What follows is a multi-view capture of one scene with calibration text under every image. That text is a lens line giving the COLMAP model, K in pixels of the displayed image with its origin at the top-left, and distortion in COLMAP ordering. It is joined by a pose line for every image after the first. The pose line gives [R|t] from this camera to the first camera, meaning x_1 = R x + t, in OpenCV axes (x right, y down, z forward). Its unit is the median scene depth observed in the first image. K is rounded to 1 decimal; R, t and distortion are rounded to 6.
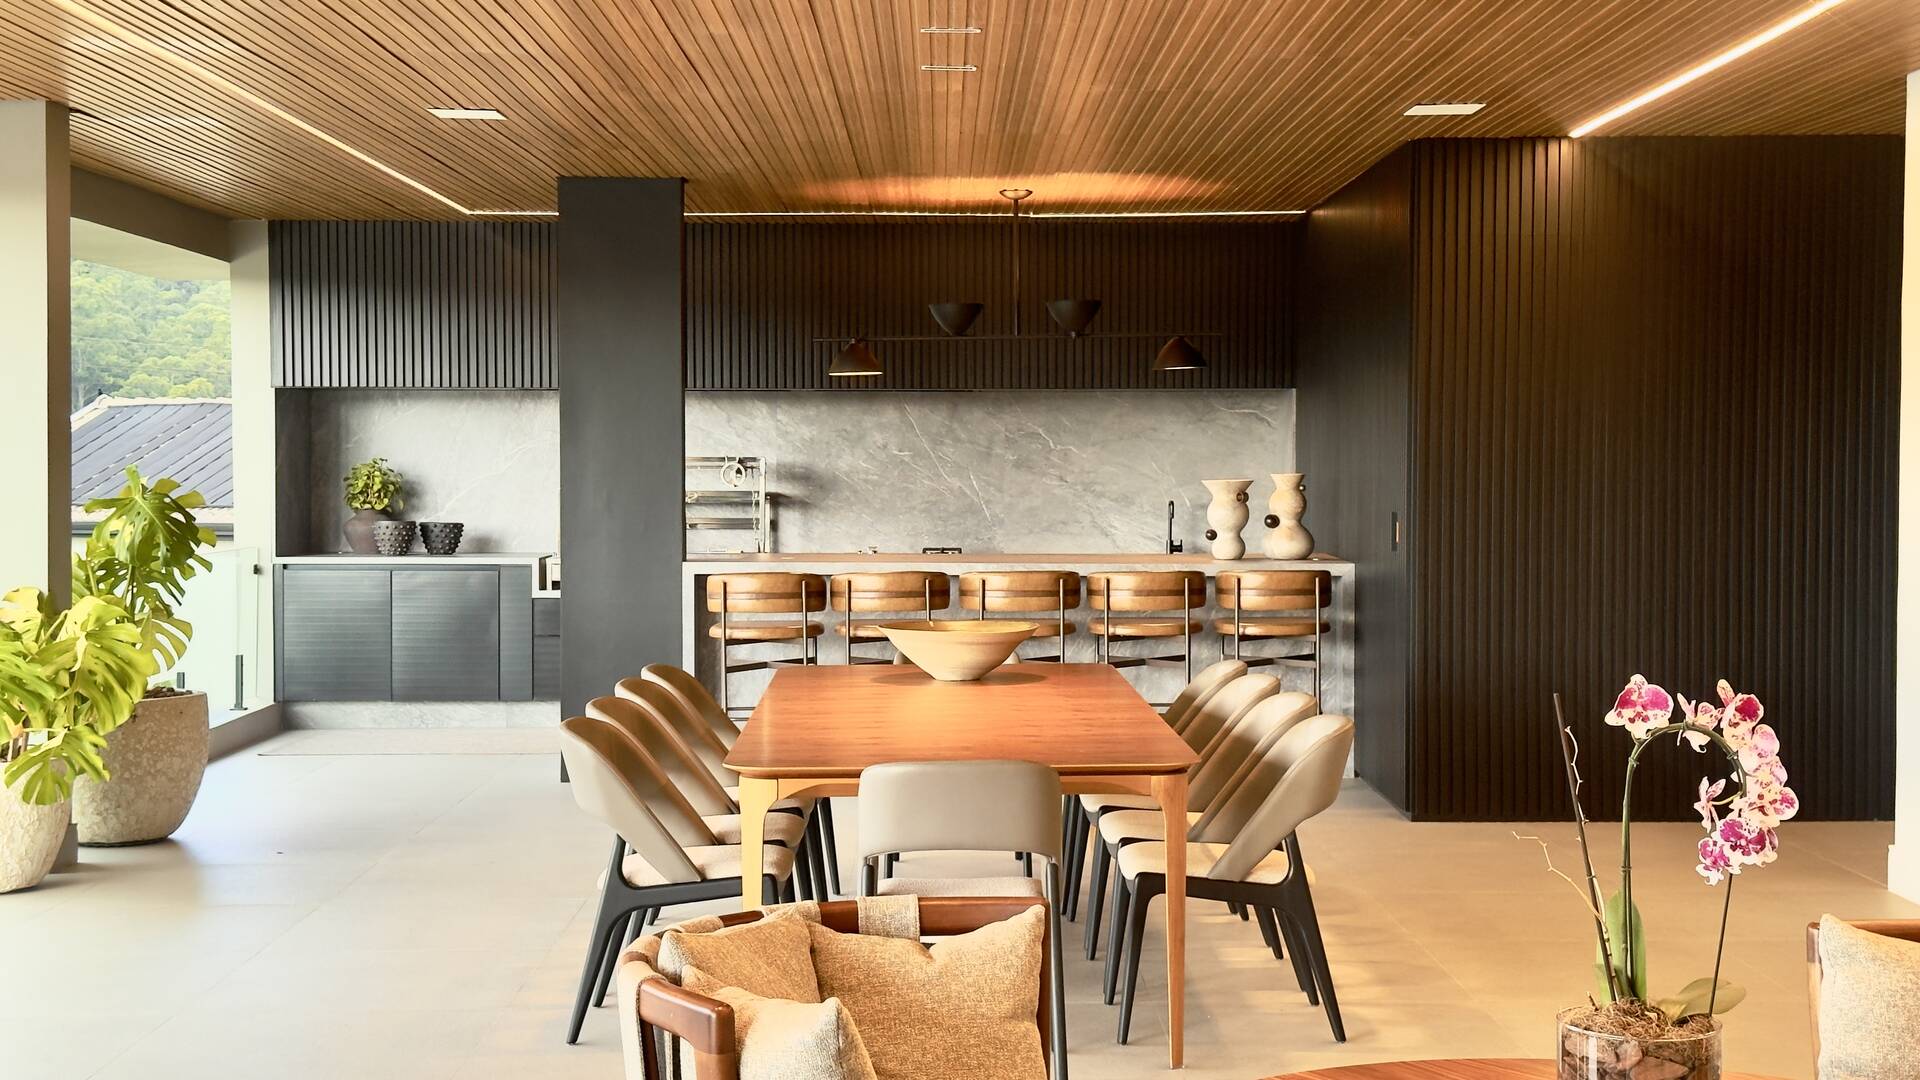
lens RADIAL K [[2645.7, 0, 960.0], [0, 2645.7, 540.0], [0, 0, 1]] dist [0.154499, -0.053119]
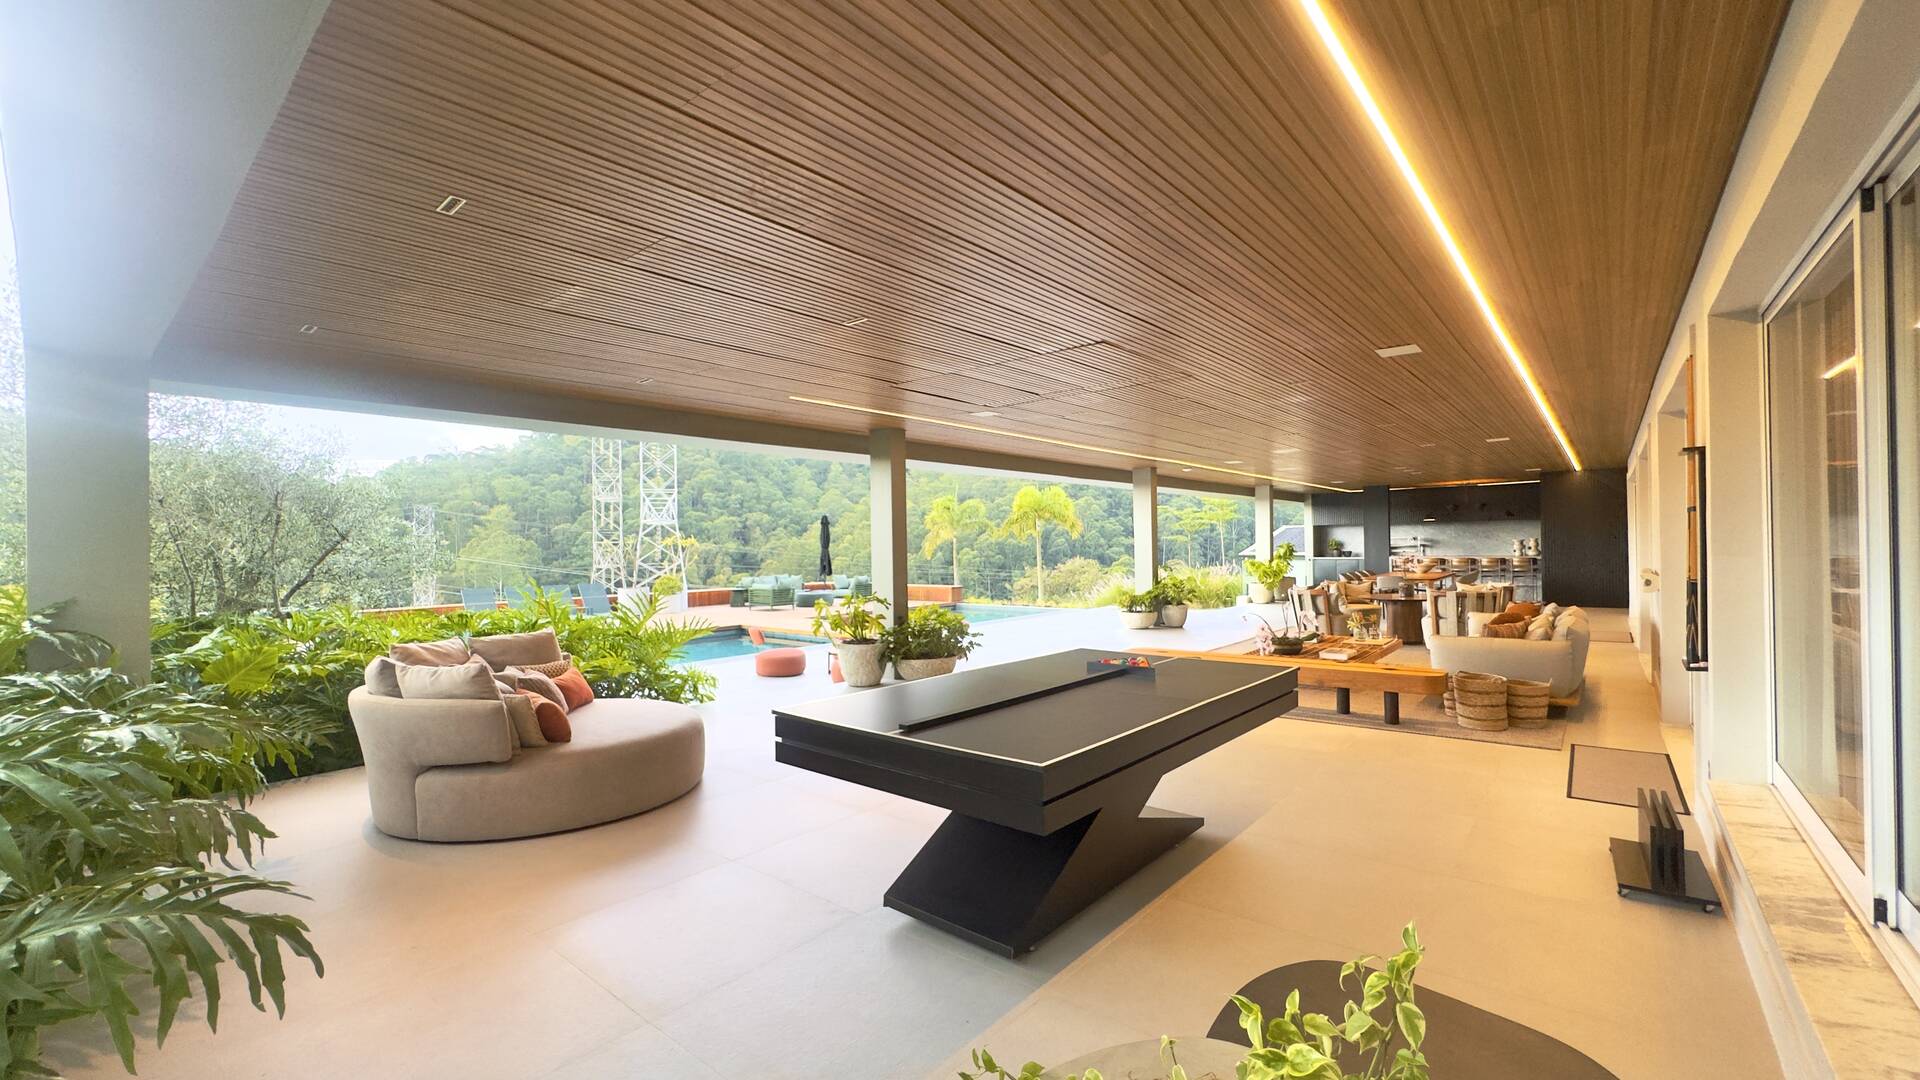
lens RADIAL K [[764.9, 0, 960.0], [0, 764.9, 540.0], [0, 0, 1]] dist [0.011718, 0.000129]
pose [[0.756303, -0.015623, -0.654035, 0.243955], [-0.005634, 0.999522, -0.030390, 0.025904], [0.654198, 0.026669, 0.755853, -0.708108]]
